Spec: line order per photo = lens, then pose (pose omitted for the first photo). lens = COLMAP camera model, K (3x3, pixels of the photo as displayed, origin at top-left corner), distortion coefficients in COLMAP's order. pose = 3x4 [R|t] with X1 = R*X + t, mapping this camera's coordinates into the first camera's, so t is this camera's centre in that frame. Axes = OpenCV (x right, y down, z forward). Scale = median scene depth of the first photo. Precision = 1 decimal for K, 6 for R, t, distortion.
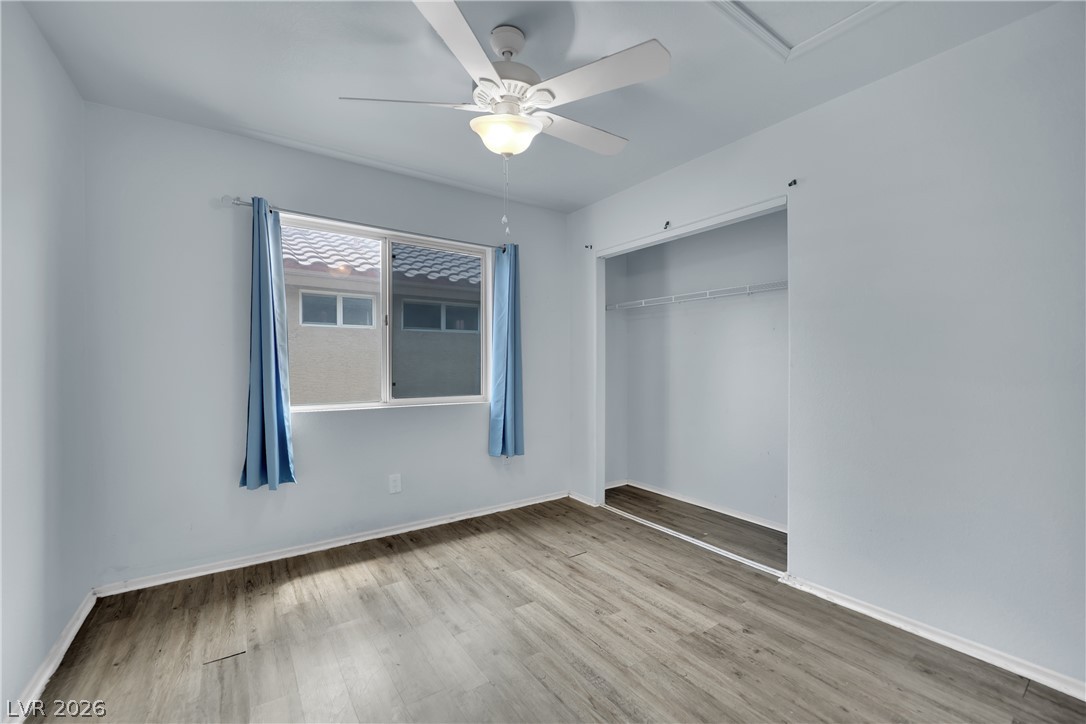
lens RADIAL K [[446.9, 0, 537.9], [0, 446.9, 365.7], [0, 0, 1]] dist [-0.019402, -0.000521]
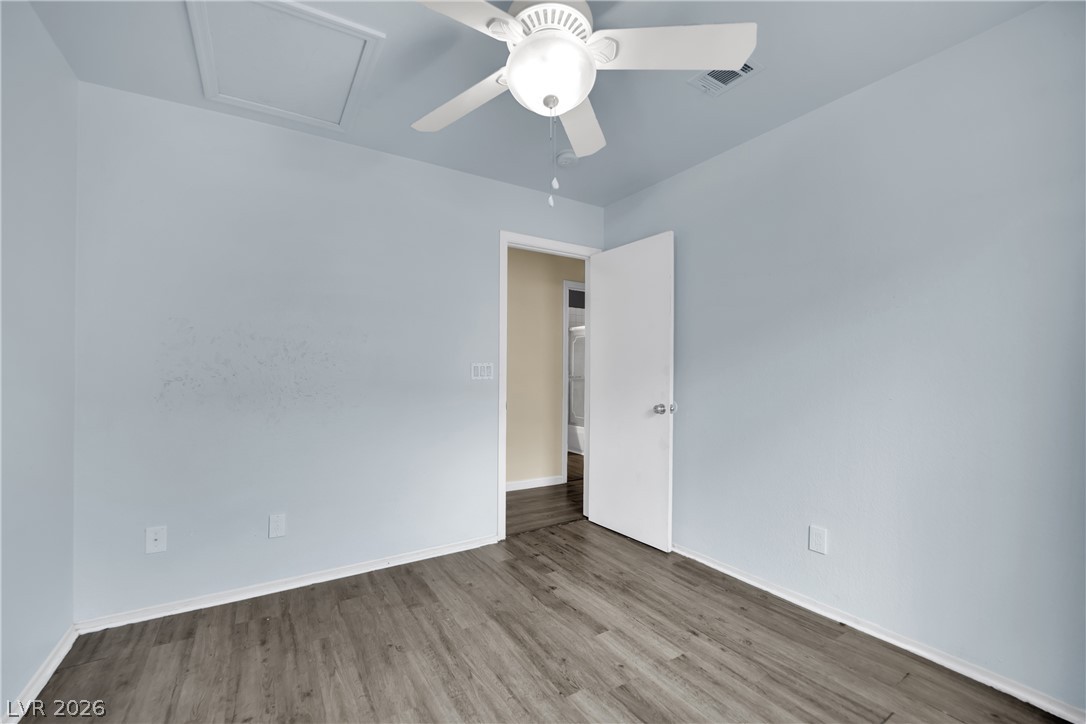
lens RADIAL K [[446.9, 0, 537.9], [0, 446.9, 365.7], [0, 0, 1]] dist [-0.019402, -0.000521]
pose [[-0.998593, 0.001205, 0.053006, -0.101156], [0.000761, 0.999965, -0.008384, -0.008401], [-0.053014, -0.008332, -0.998559, 1.989513]]
